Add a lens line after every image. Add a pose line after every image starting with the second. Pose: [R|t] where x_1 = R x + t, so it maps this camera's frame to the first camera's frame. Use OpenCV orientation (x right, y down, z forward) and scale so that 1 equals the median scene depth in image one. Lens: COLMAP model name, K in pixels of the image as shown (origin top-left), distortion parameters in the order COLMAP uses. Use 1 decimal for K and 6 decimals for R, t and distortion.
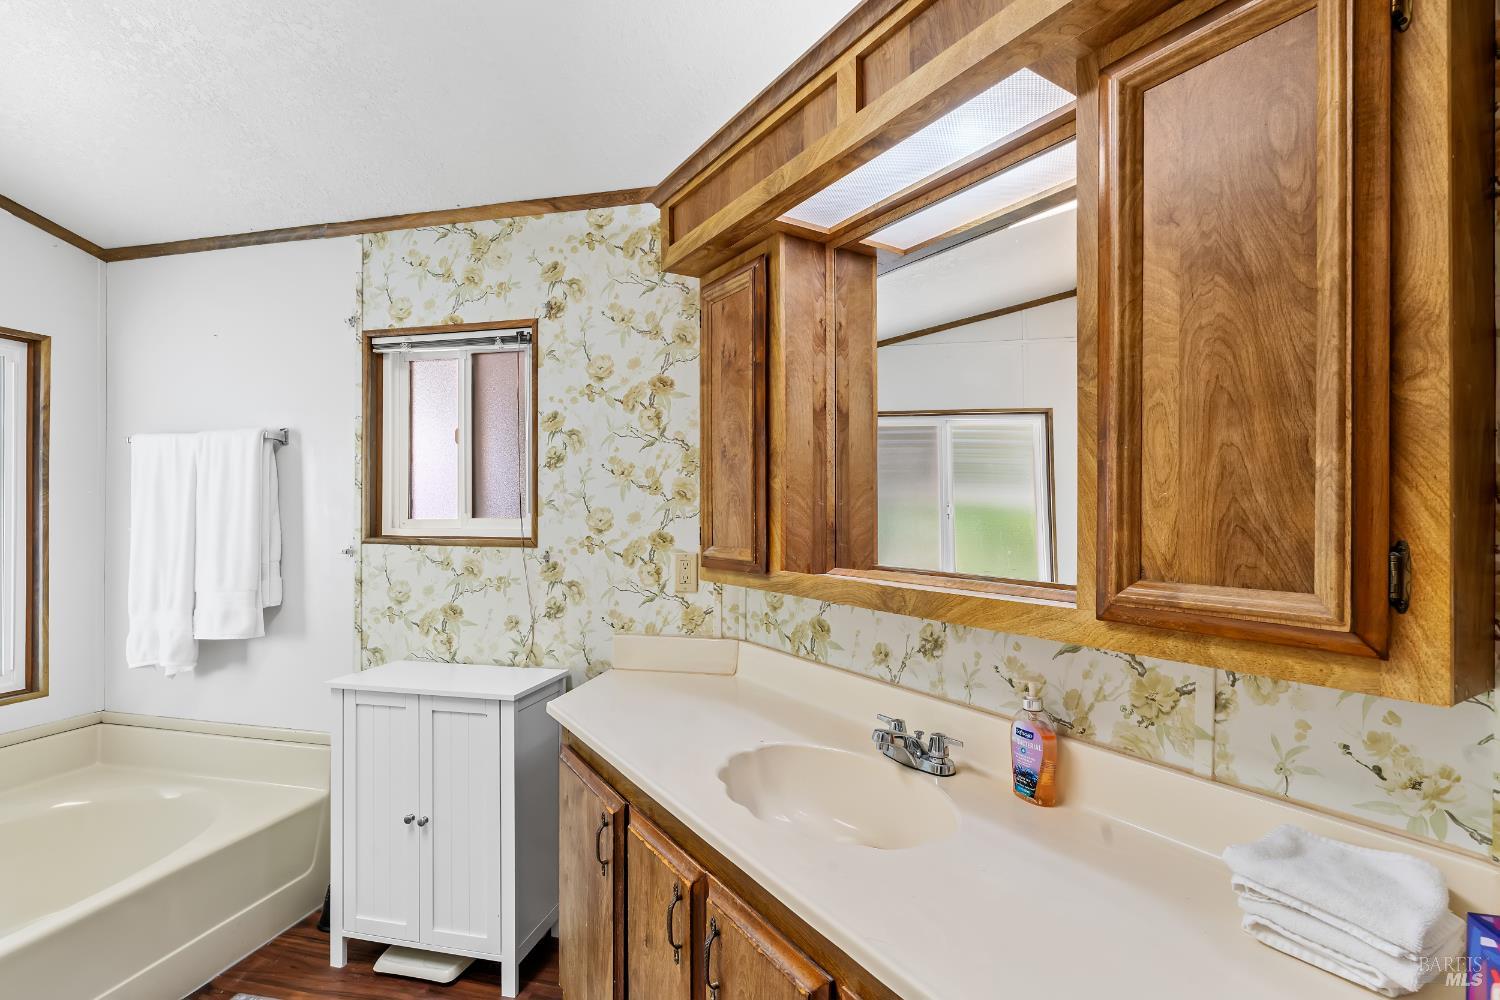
lens RADIAL K [[706.4, 0, 742.0], [0, 706.4, 499.7], [0, 0, 1]] dist [-0.003932, -0.000242]
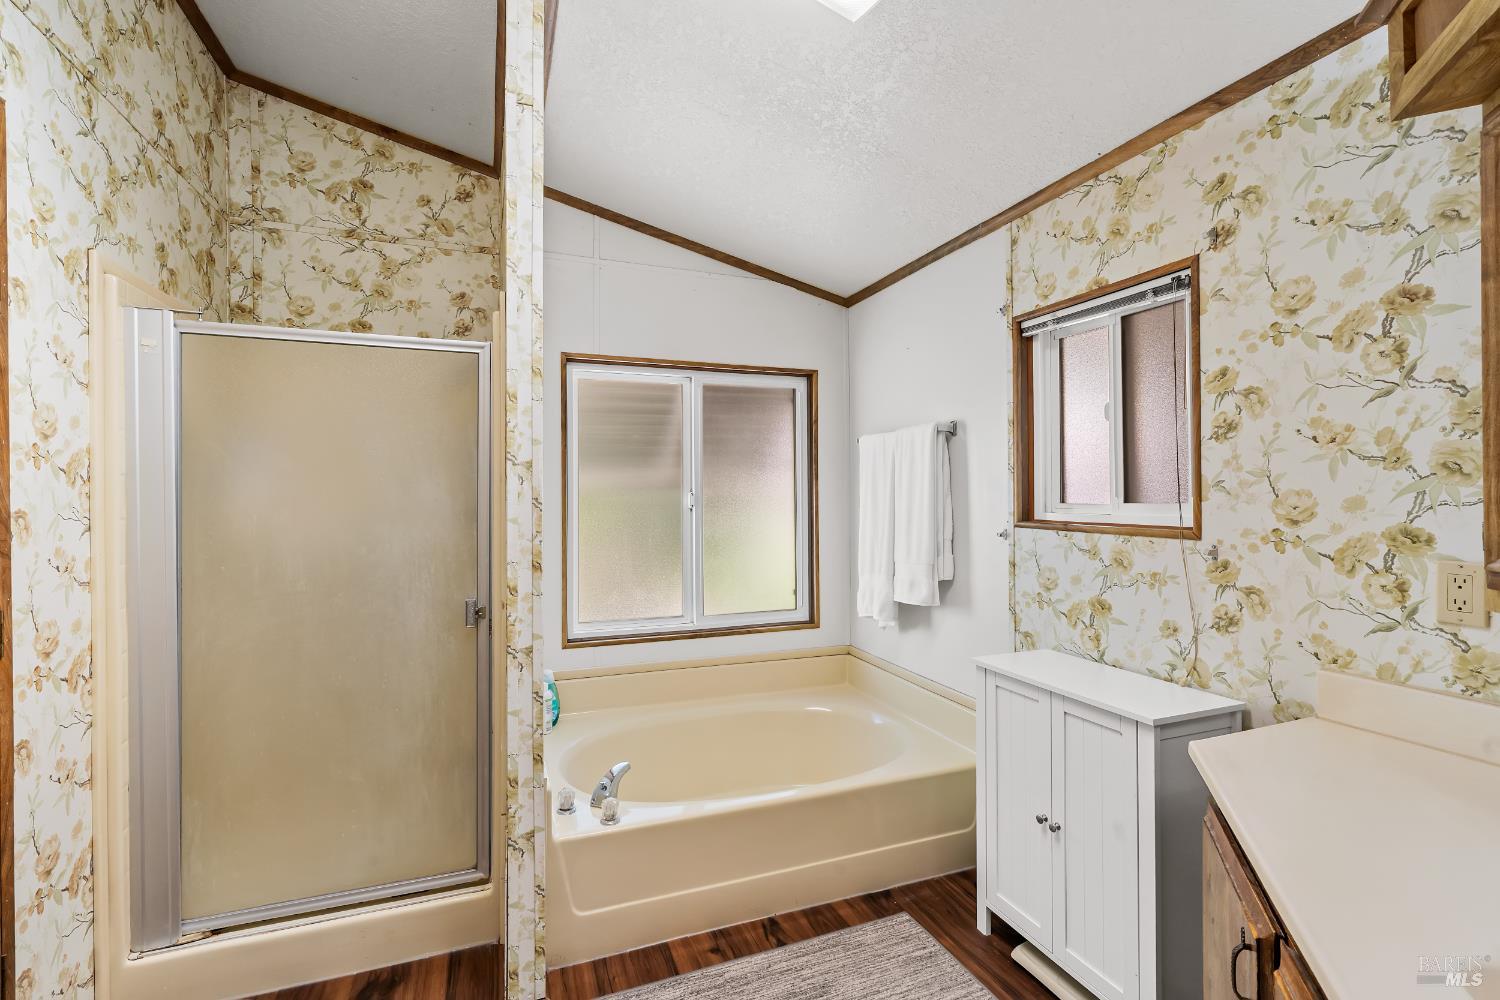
lens RADIAL K [[675.4, 0, 751.1], [0, 675.4, 492.7], [0, 0, 1]] dist [-0.013927, 0.005967]
pose [[0.568204, -0.004419, -0.822876, 0.047288], [0.014587, 0.999883, 0.004704, 0.002572], [0.822758, -0.014676, 0.568202, 0.148251]]
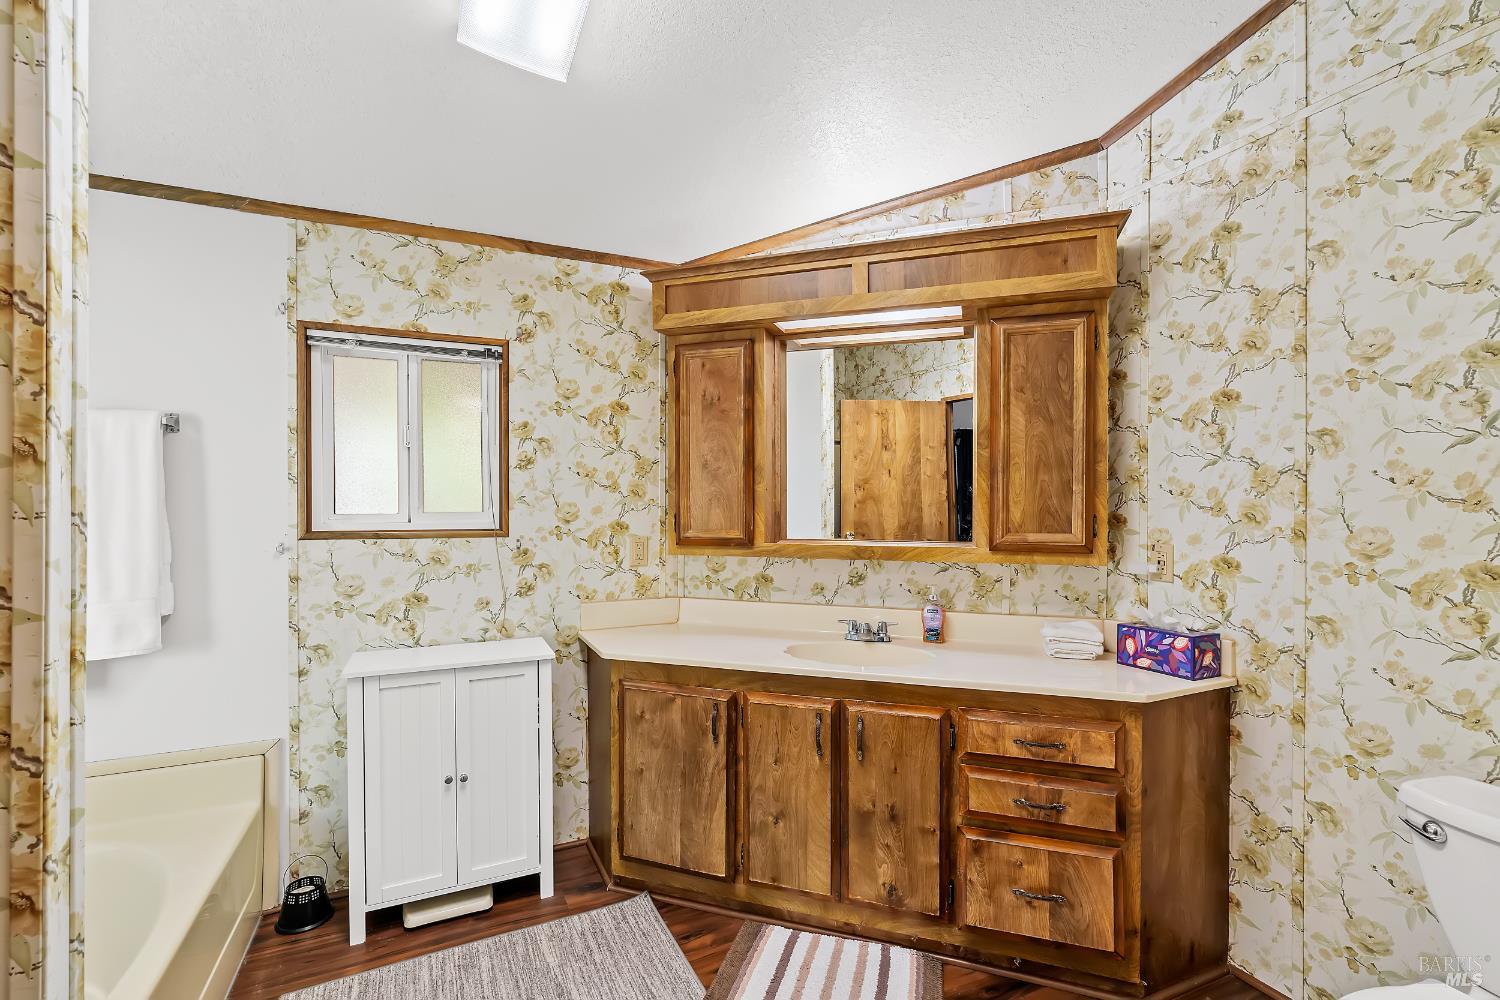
lens RADIAL K [[679.4, 0, 744.2], [0, 679.4, 498.7], [0, 0, 1]] dist [-0.009486, 0.001386]
pose [[0.781247, 0.001895, 0.624219, -0.686190], [-0.008419, 0.999936, 0.007501, -0.007054], [-0.624165, -0.011116, 0.781214, -0.118015]]
